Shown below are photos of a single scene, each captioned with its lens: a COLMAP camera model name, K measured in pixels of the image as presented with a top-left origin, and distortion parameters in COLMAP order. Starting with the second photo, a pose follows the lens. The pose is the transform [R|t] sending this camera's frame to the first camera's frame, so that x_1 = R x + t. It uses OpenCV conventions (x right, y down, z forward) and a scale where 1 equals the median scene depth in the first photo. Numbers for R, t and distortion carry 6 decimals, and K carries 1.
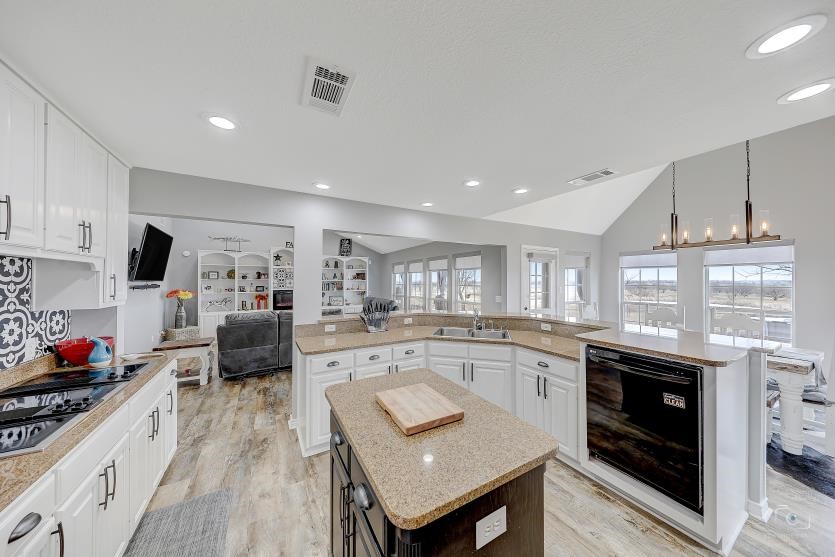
lens RADIAL K [[265.6, 0, 417.7], [0, 265.6, 280.3], [0, 0, 1]] dist [-0.000448, -0.000027]
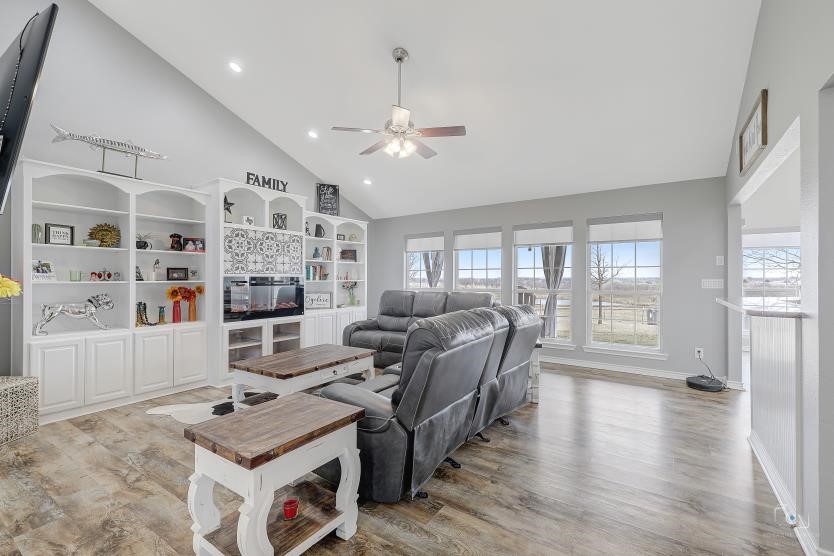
lens RADIAL K [[369.7, 0, 414.4], [0, 369.7, 280.3], [0, 0, 1]] dist [0.002408, 0.000233]
pose [[0.905277, 0.000145, 0.424821, -0.618605], [-0.003050, 0.999976, 0.006156, 0.045861], [-0.424810, -0.006869, 0.905256, 0.363338]]
